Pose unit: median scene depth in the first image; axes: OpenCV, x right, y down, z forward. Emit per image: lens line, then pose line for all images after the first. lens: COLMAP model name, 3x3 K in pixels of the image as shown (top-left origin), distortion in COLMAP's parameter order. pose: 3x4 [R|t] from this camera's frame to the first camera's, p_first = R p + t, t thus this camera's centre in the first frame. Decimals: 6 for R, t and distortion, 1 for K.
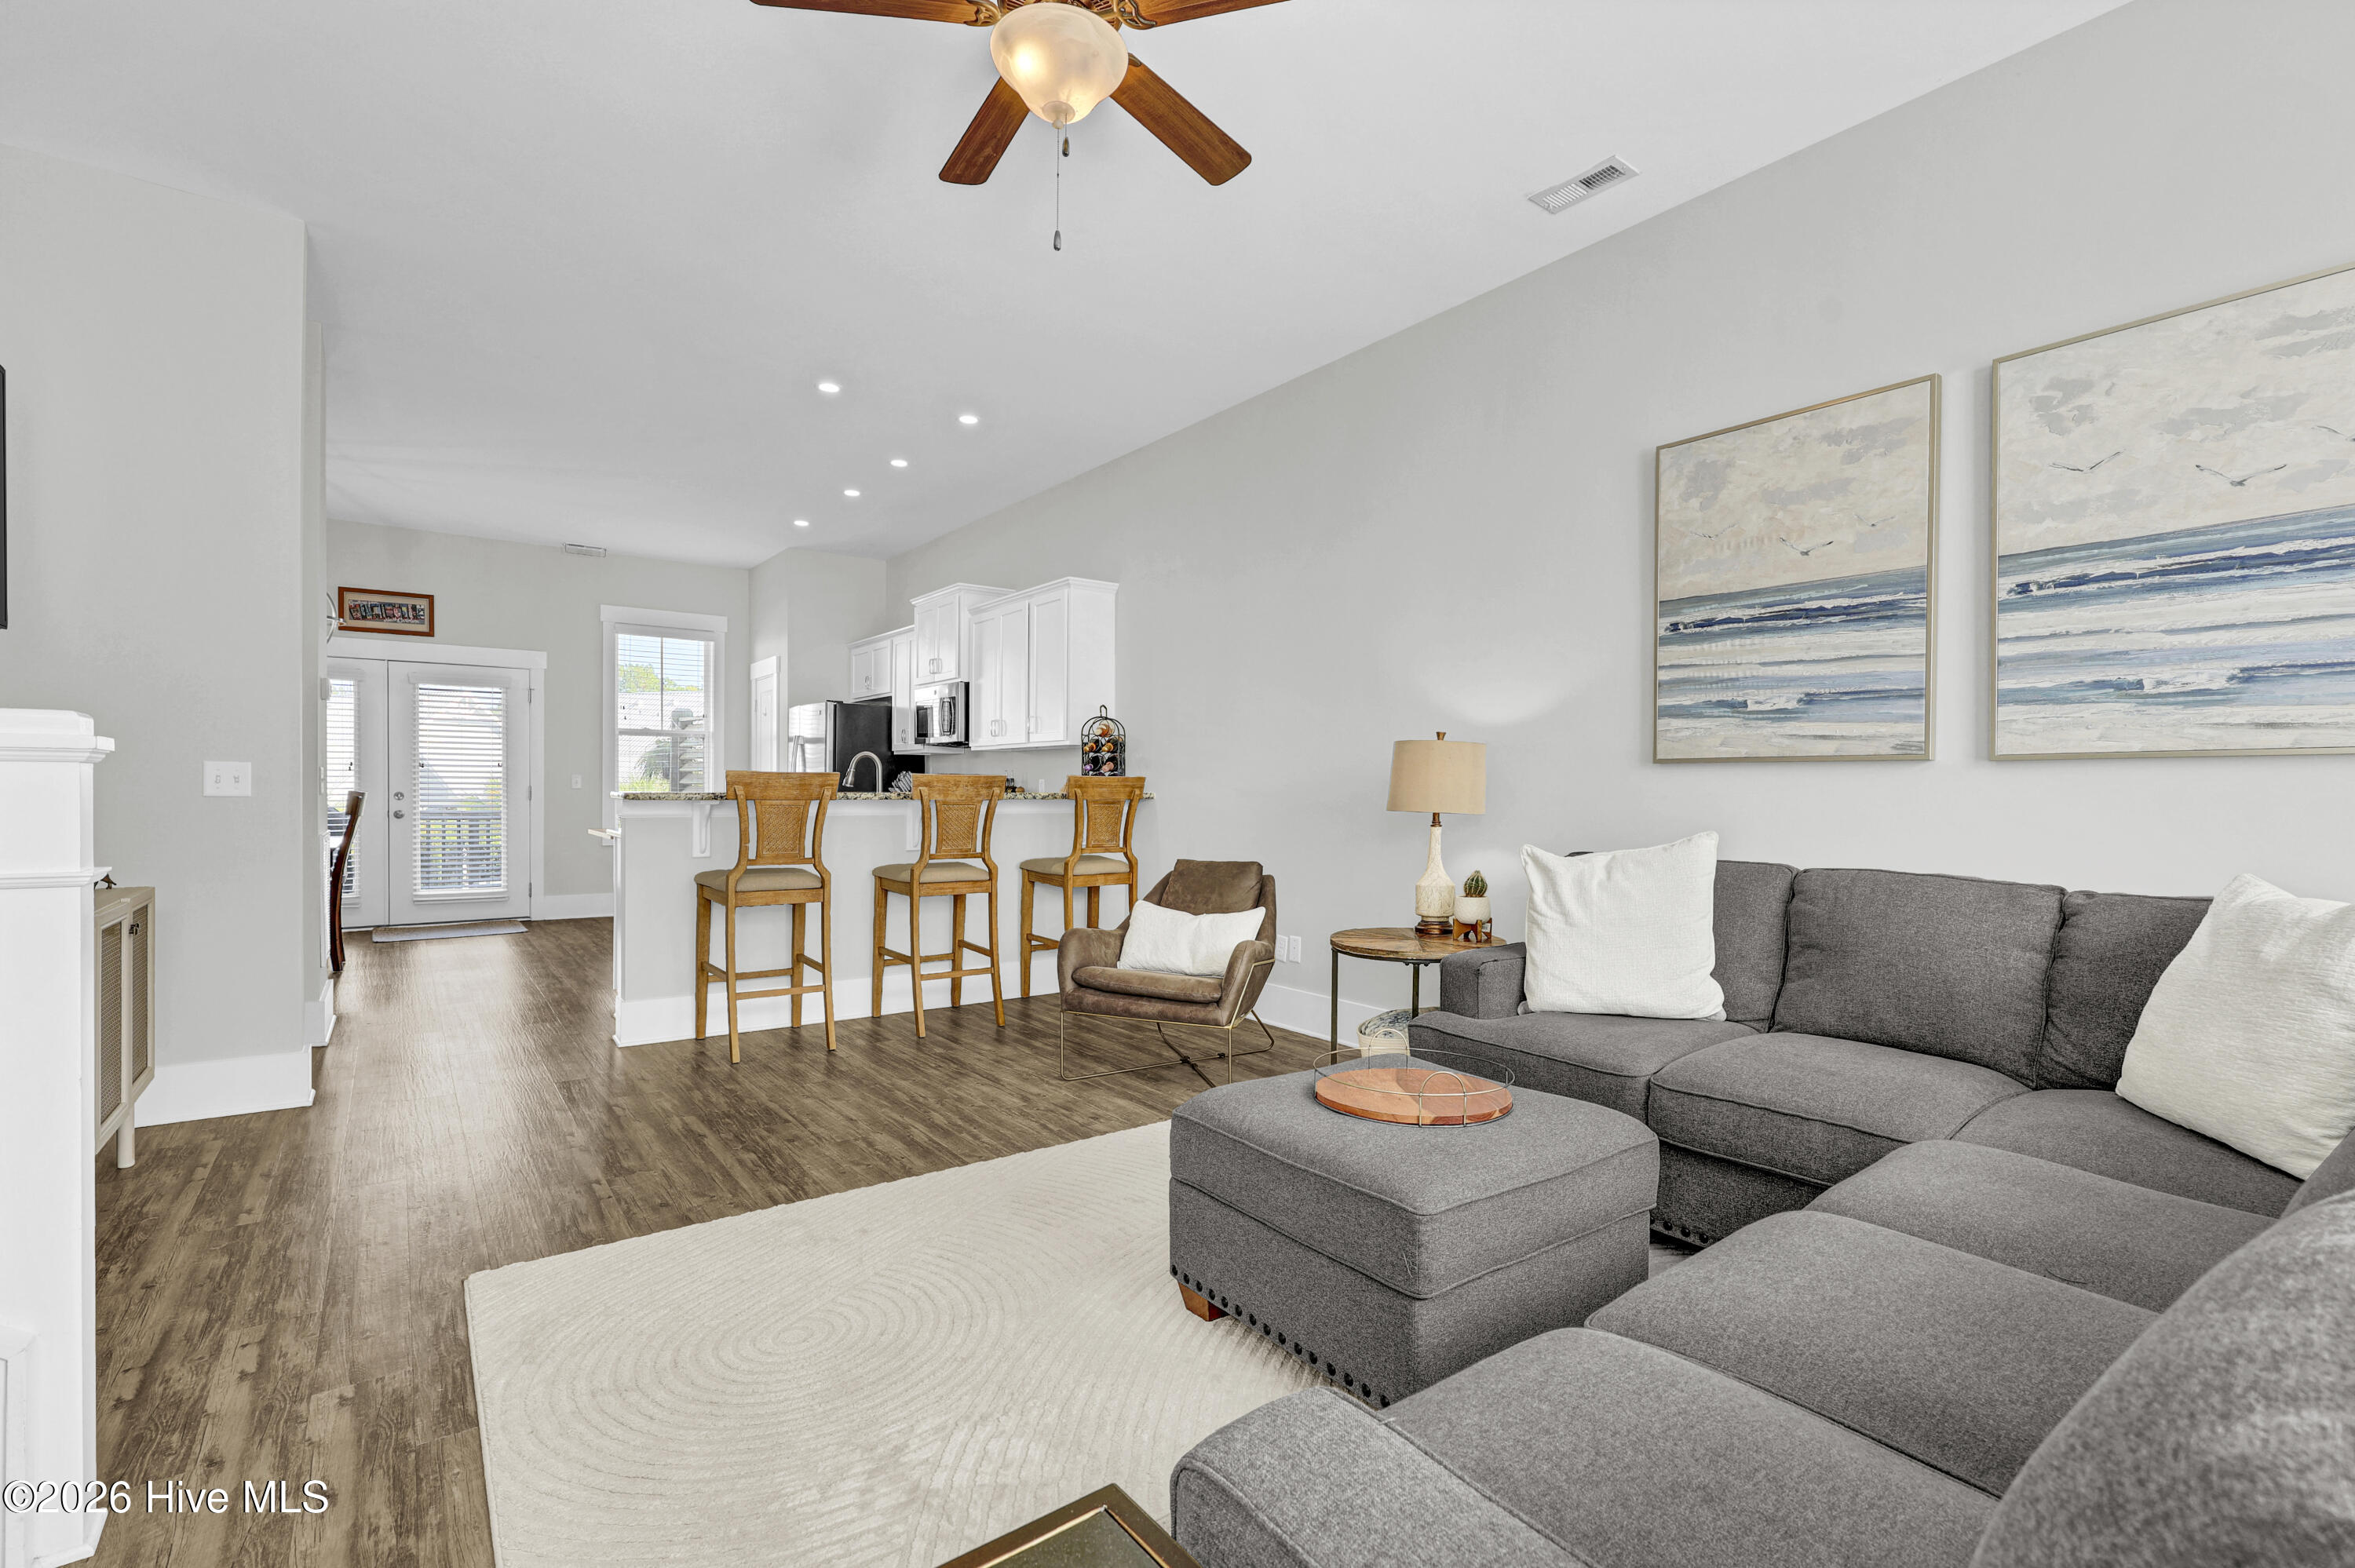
lens RADIAL K [[1051.2, 0, 1188.8], [0, 1051.2, 793.7], [0, 0, 1]] dist [0.001223, 0.000015]
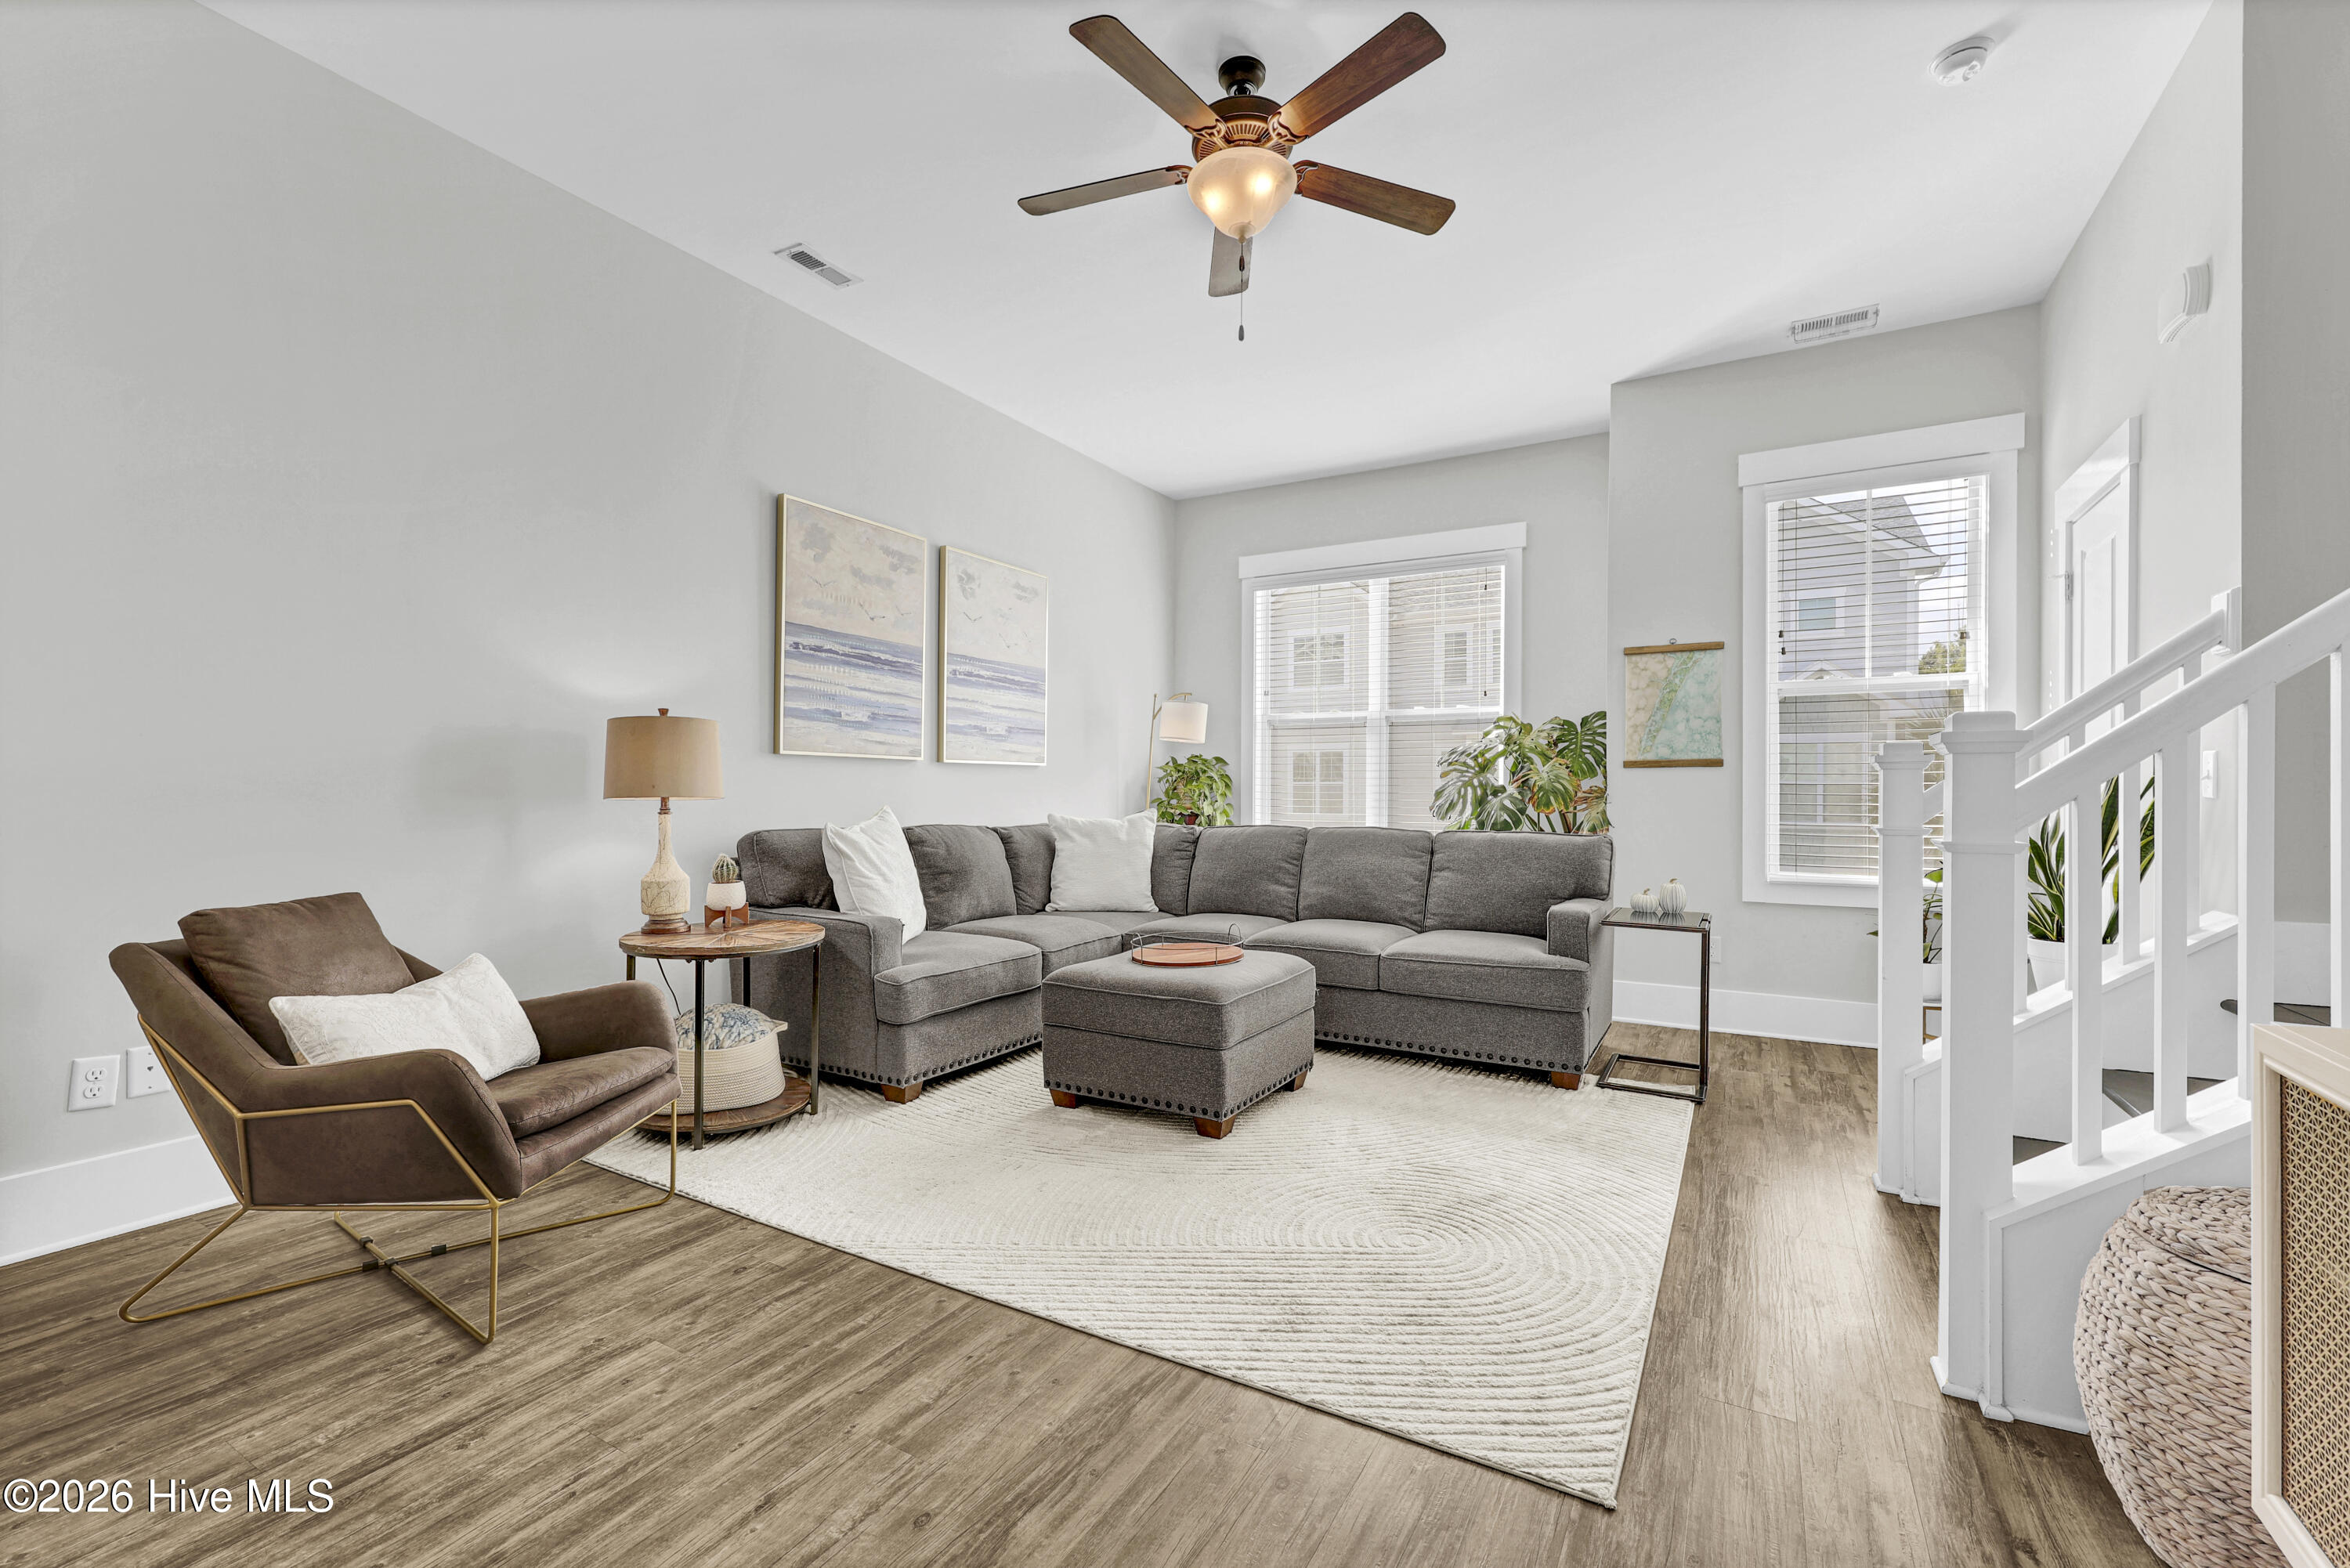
lens RADIAL K [[980.5, 0, 1187.3], [0, 980.5, 792.1], [0, 0, 1]] dist [0.000122, -0.000115]
pose [[-0.390819, -0.008226, 0.920431, -0.815511], [-0.002706, 0.999966, 0.007788, 0.005218], [-0.920464, 0.000553, -0.390828, 1.055711]]
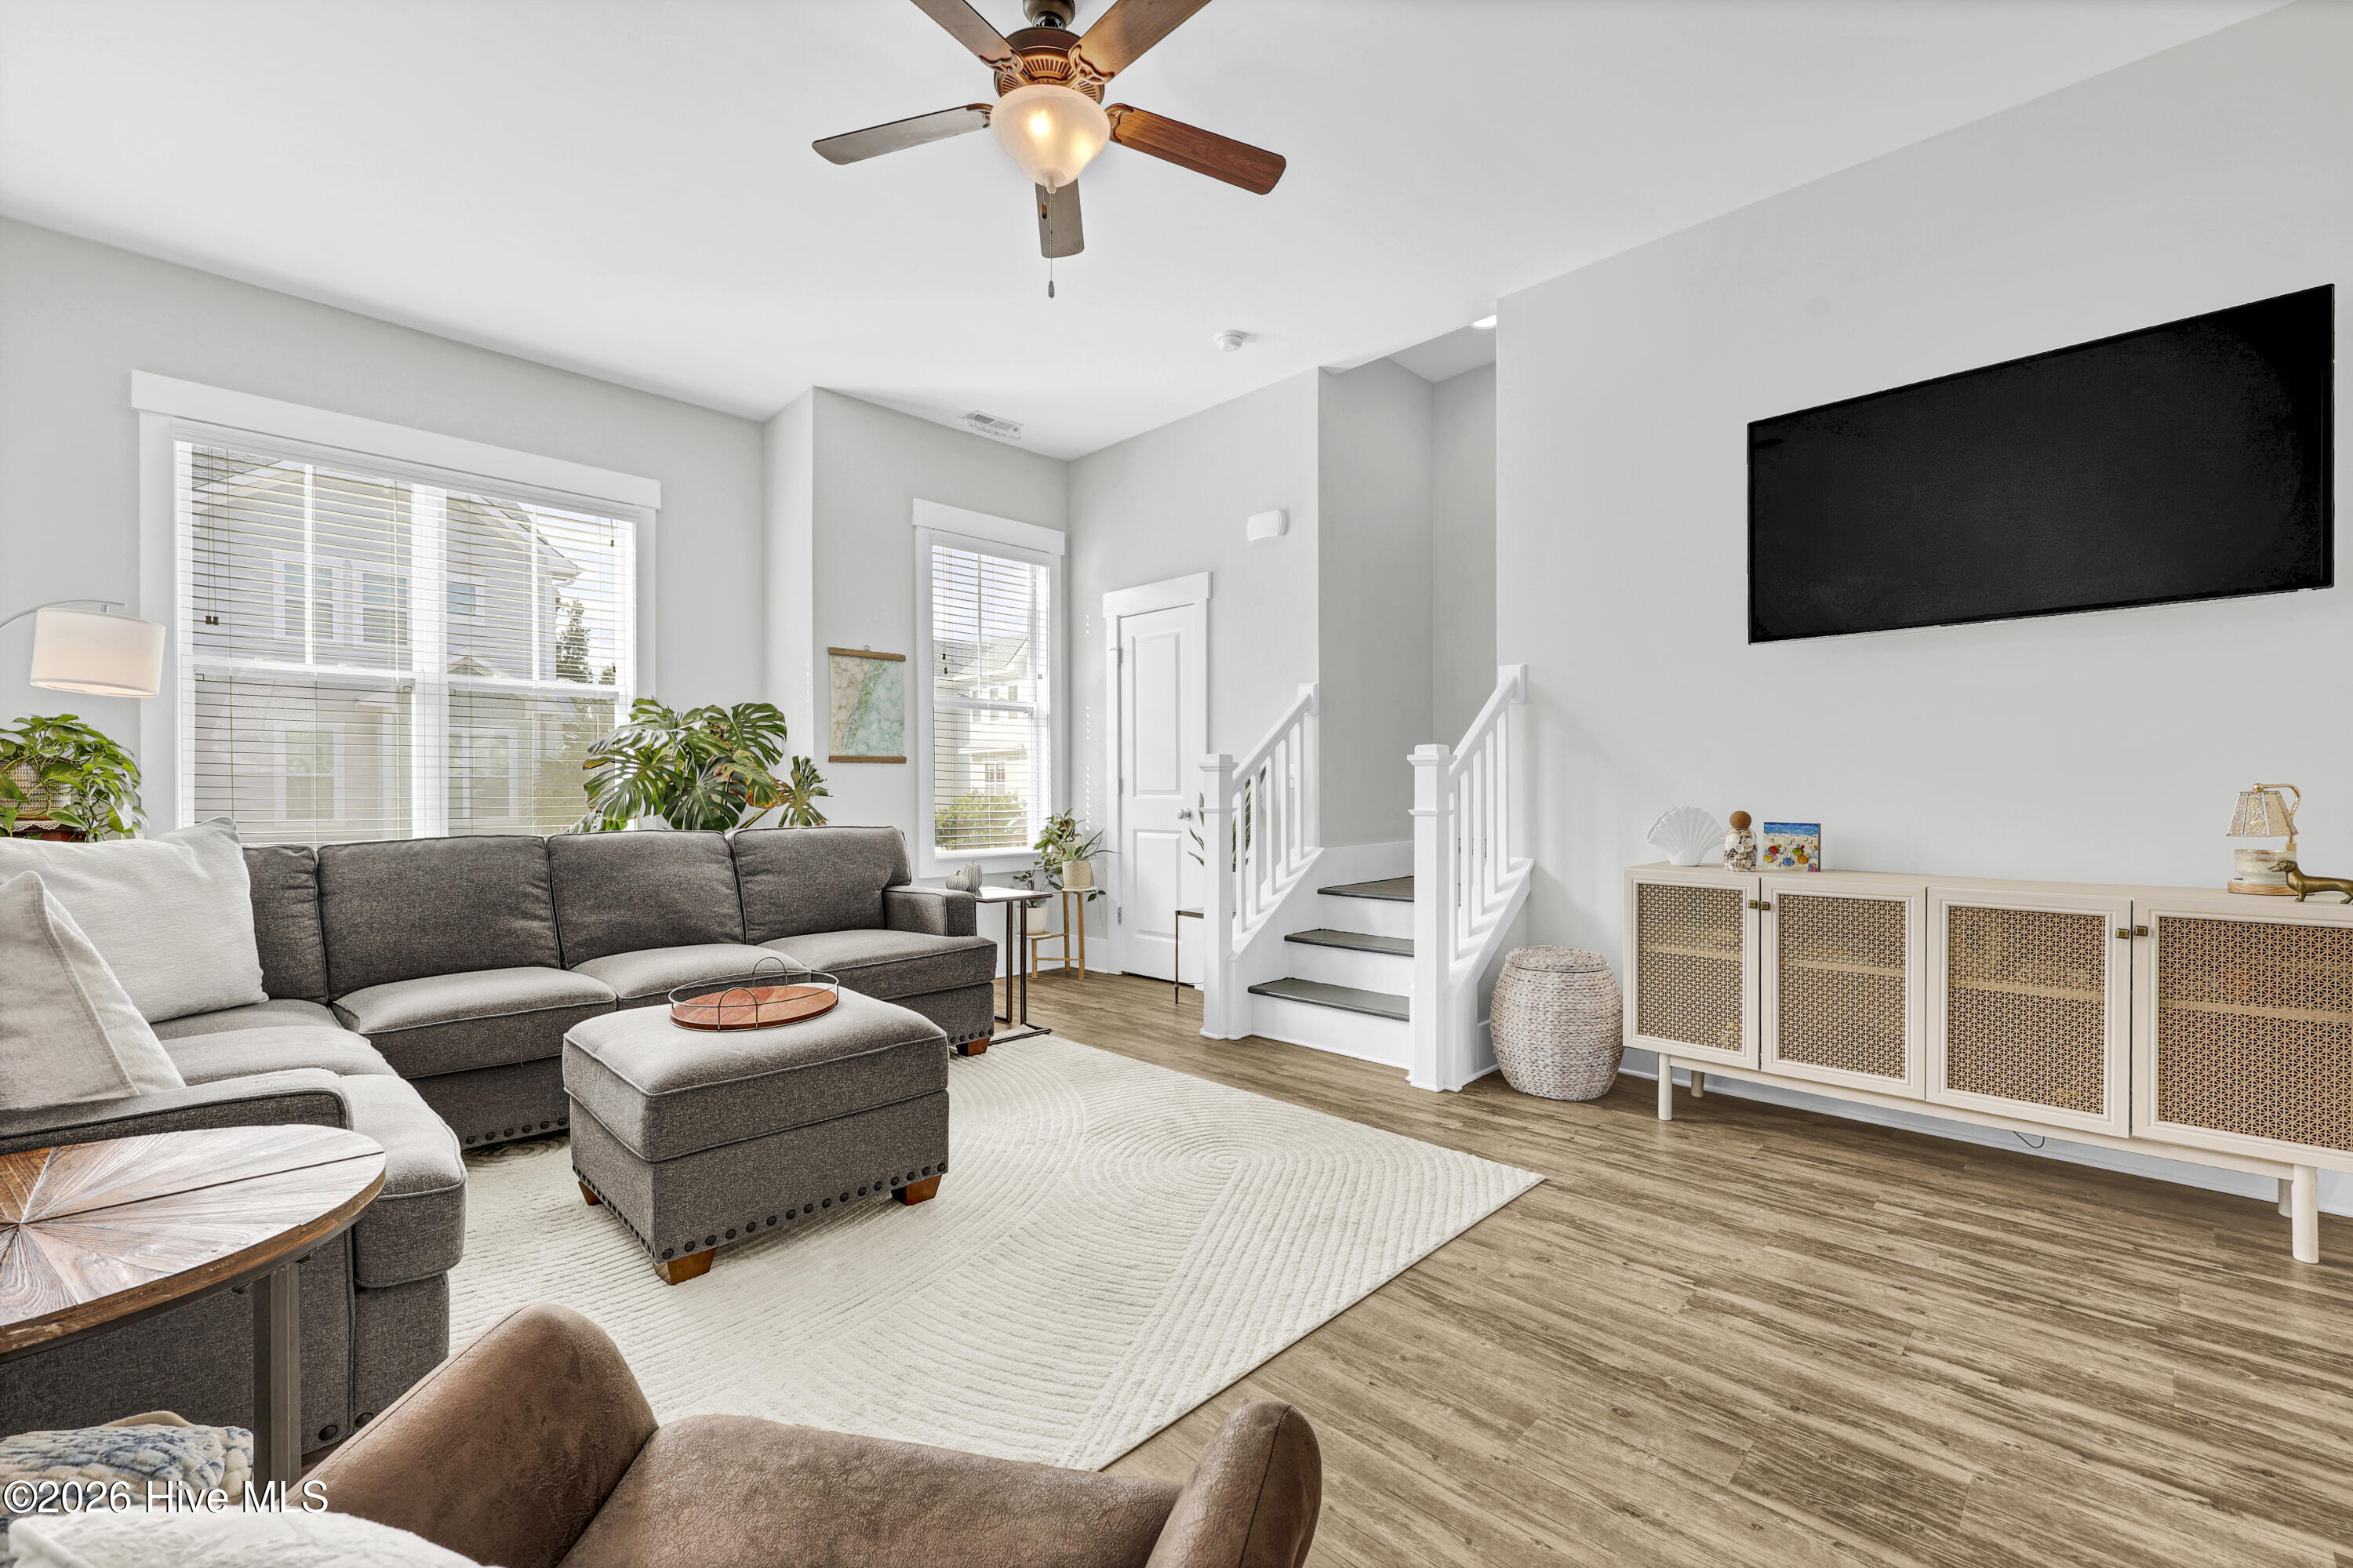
lens RADIAL K [[981.9, 0, 1188.8], [0, 981.9, 792.1], [0, 0, 1]] dist [0.000122, -0.000115]
pose [[-0.989051, -0.006462, -0.147433, -0.082413], [-0.007449, 0.999953, 0.006145, 0.010822], [0.147386, 0.007176, -0.989053, 1.455050]]
